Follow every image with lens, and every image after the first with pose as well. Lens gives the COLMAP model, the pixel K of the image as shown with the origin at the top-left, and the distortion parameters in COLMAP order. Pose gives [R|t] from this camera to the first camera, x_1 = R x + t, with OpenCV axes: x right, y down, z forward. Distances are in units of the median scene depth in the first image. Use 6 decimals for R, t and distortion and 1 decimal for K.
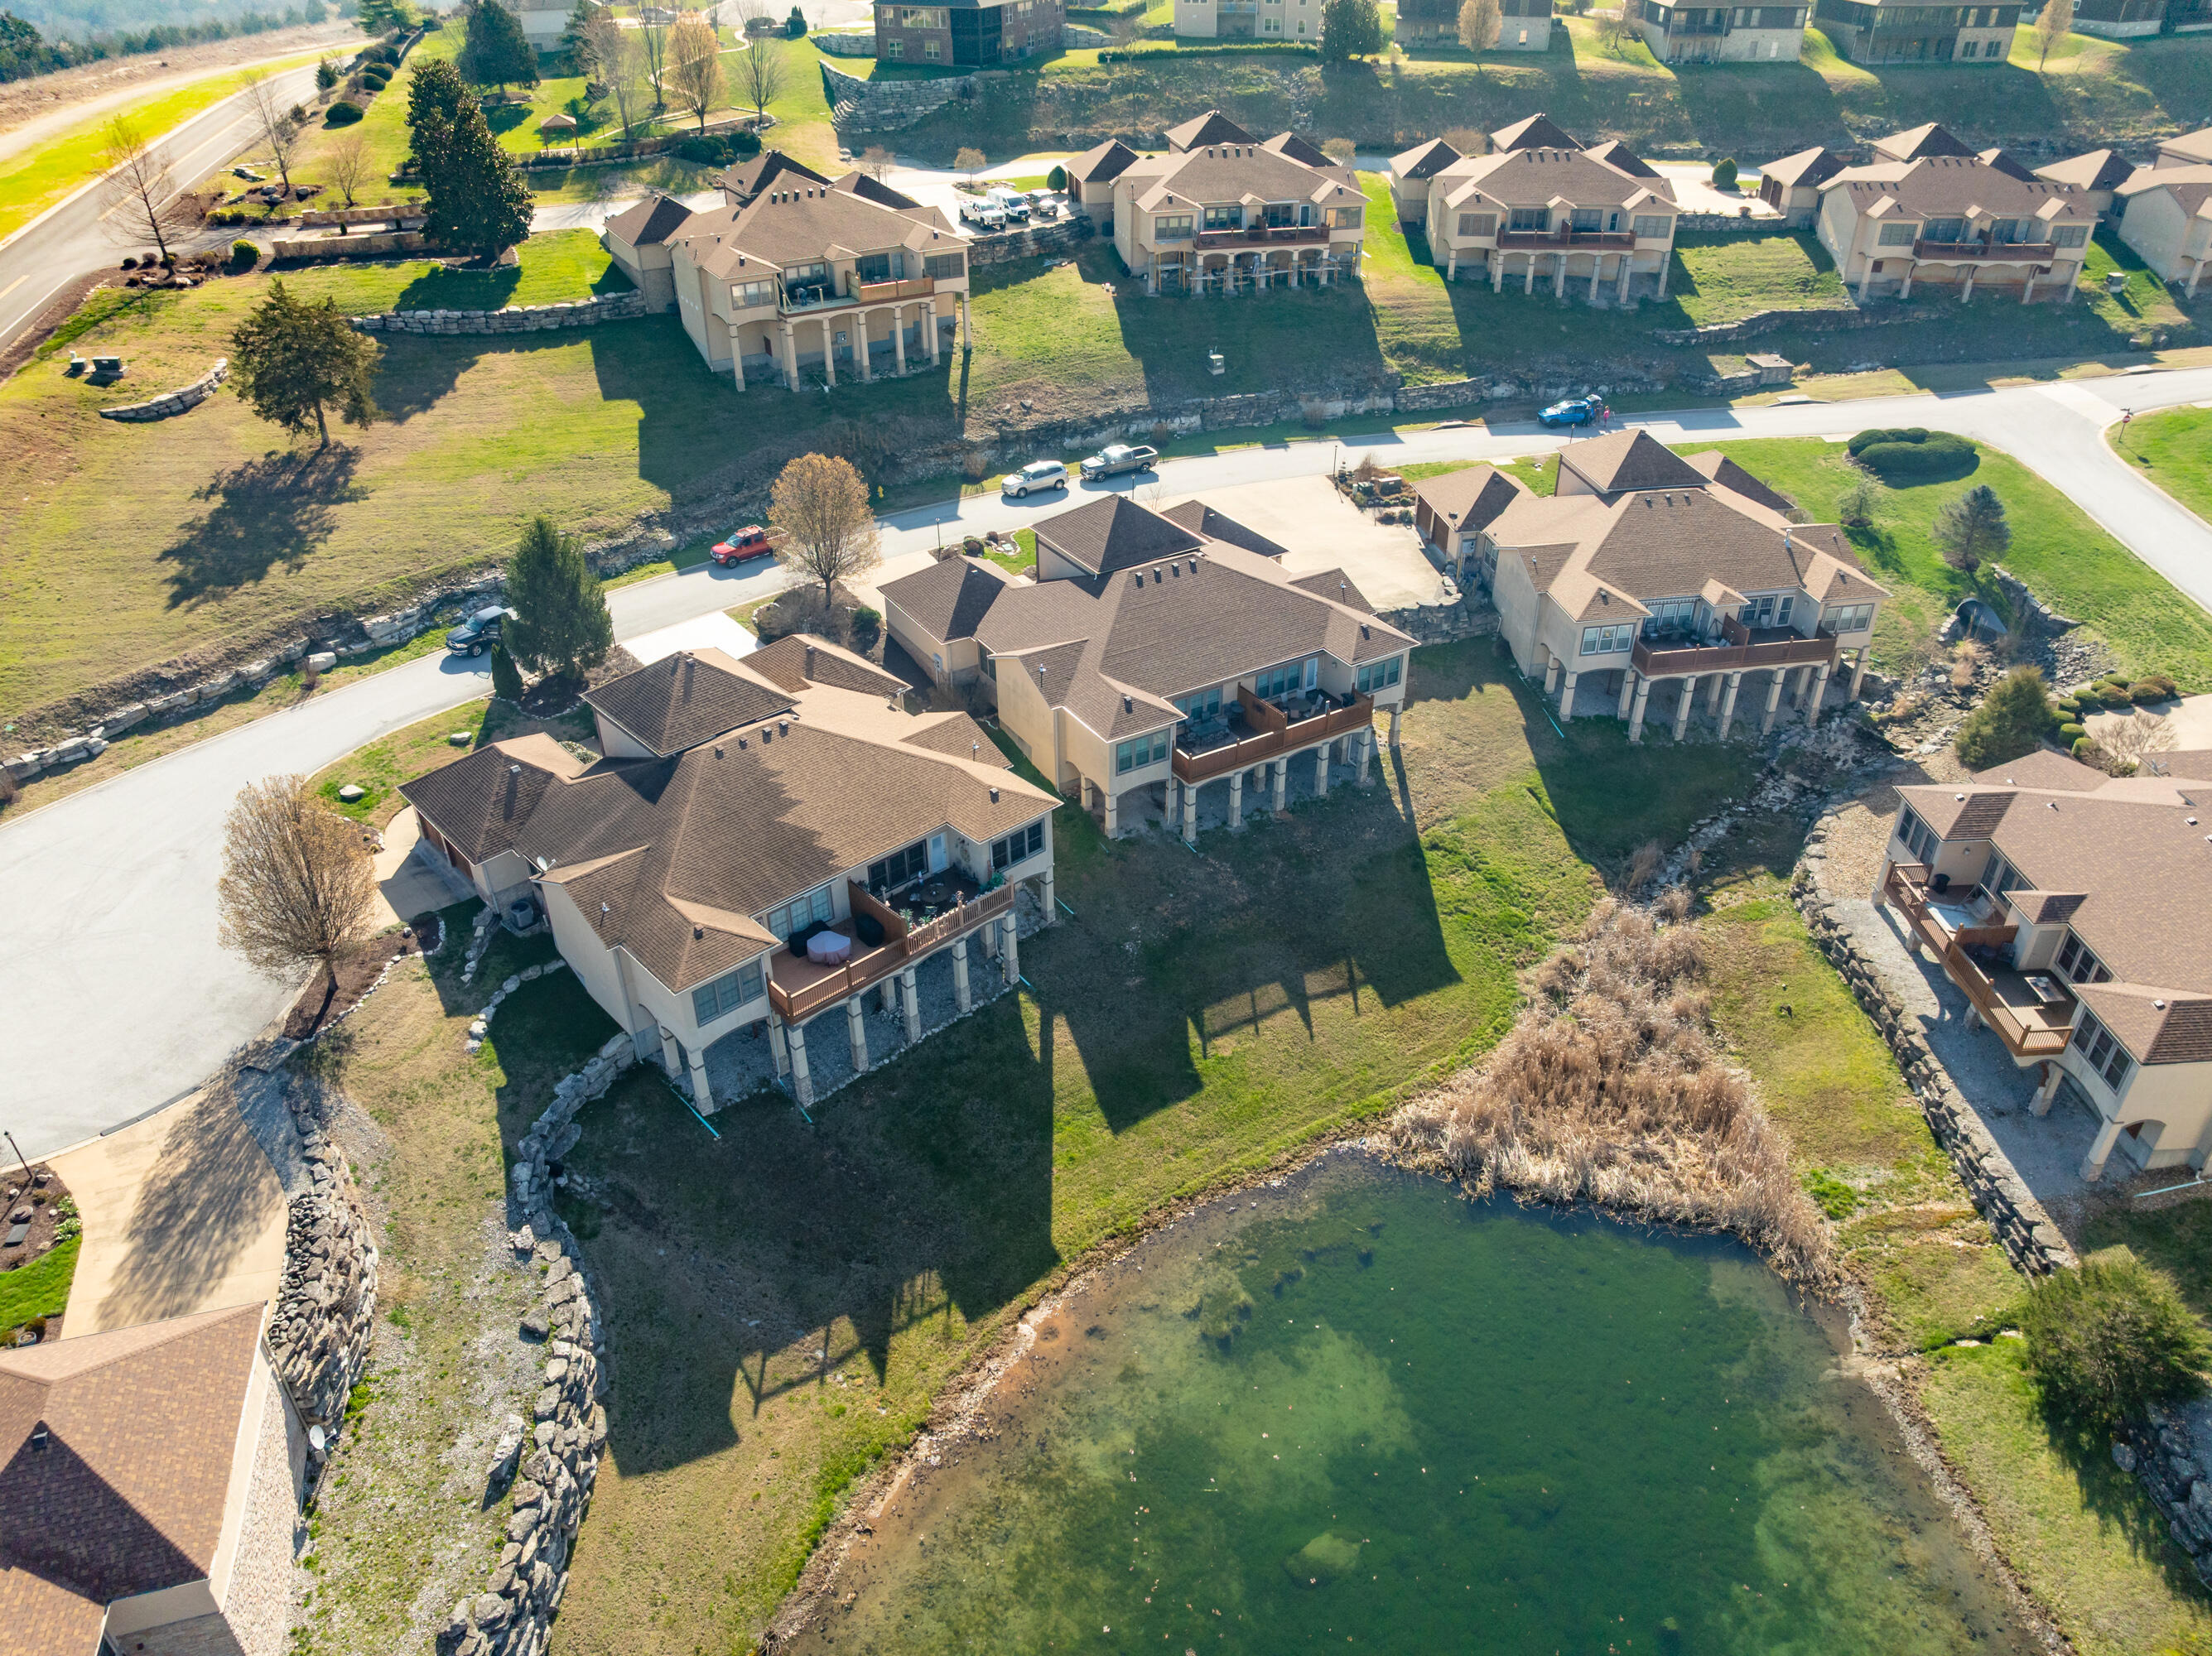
lens RADIAL K [[1620.4, 0, 1103.6], [0, 1620.4, 829.2], [0, 0, 1]] dist [-0.041738, 0.016099]
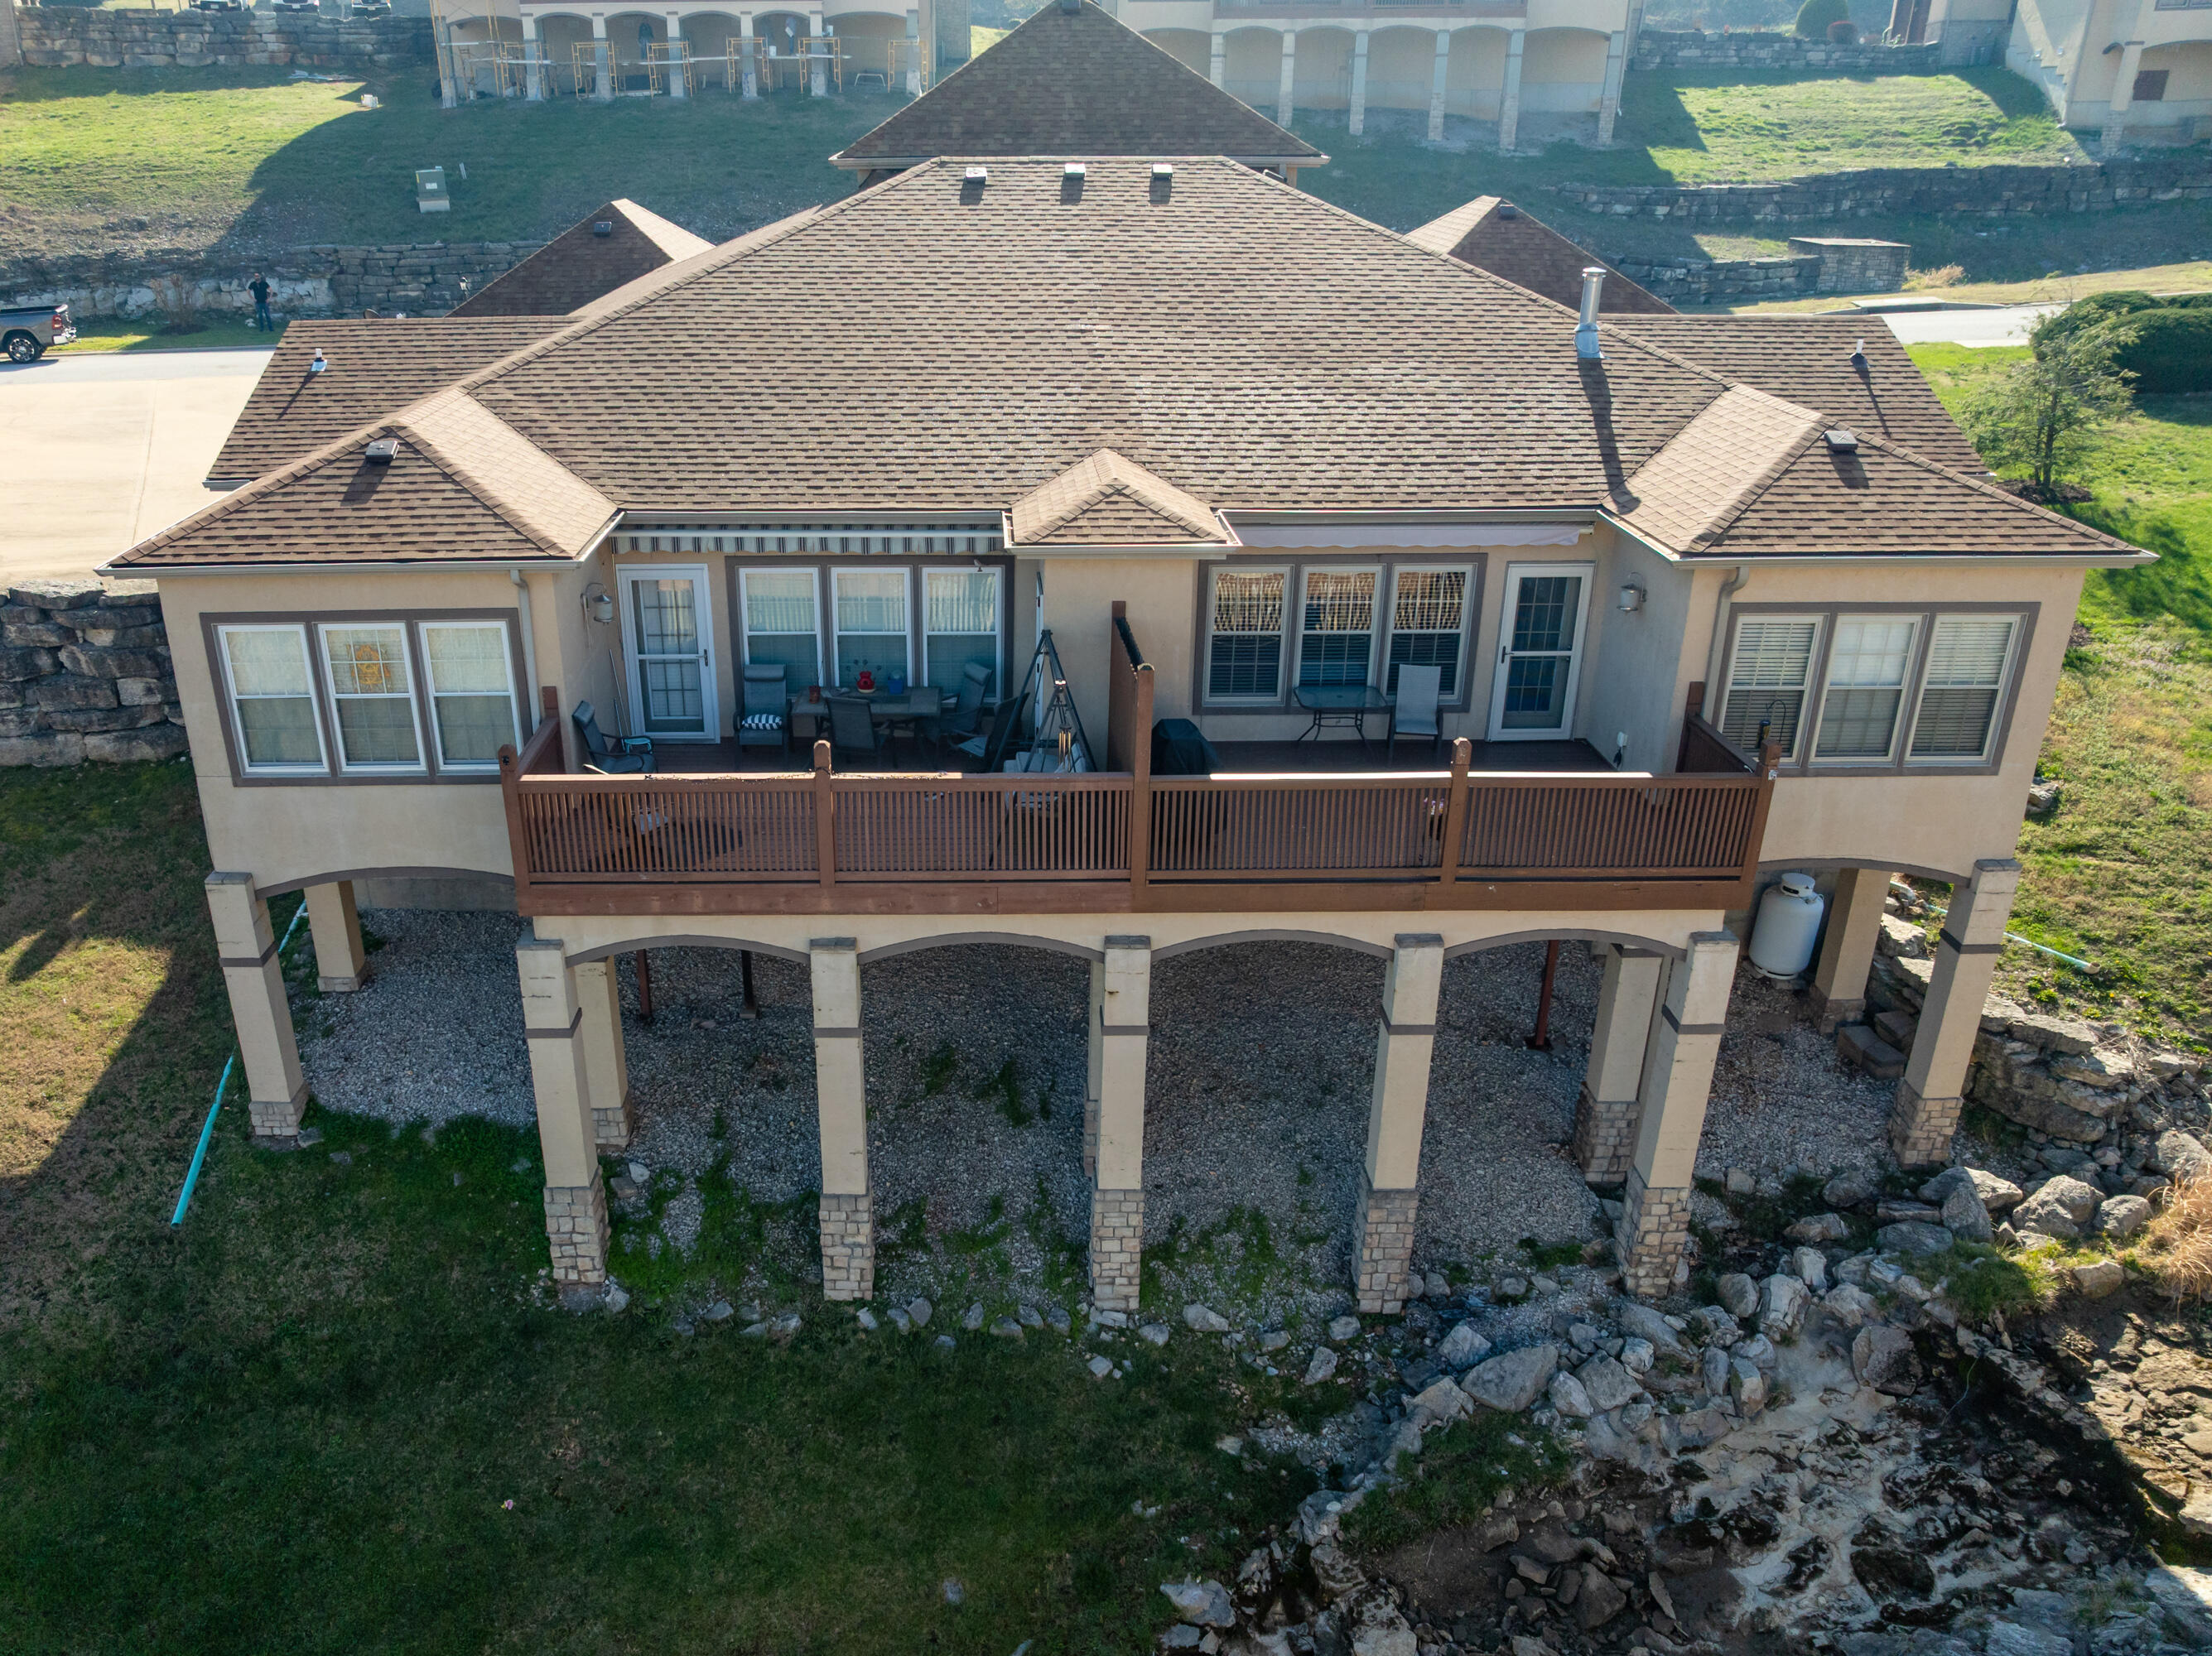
lens RADIAL K [[1620.4, 0, 1076.3], [0, 1620.4, 917.1], [0, 0, 1]] dist [-0.041738, 0.016099]
pose [[0.983998, 0.072173, -0.162911, 0.402894], [-0.094204, 0.986786, -0.131833, -0.074850], [0.151243, 0.145070, 0.977793, 0.809439]]
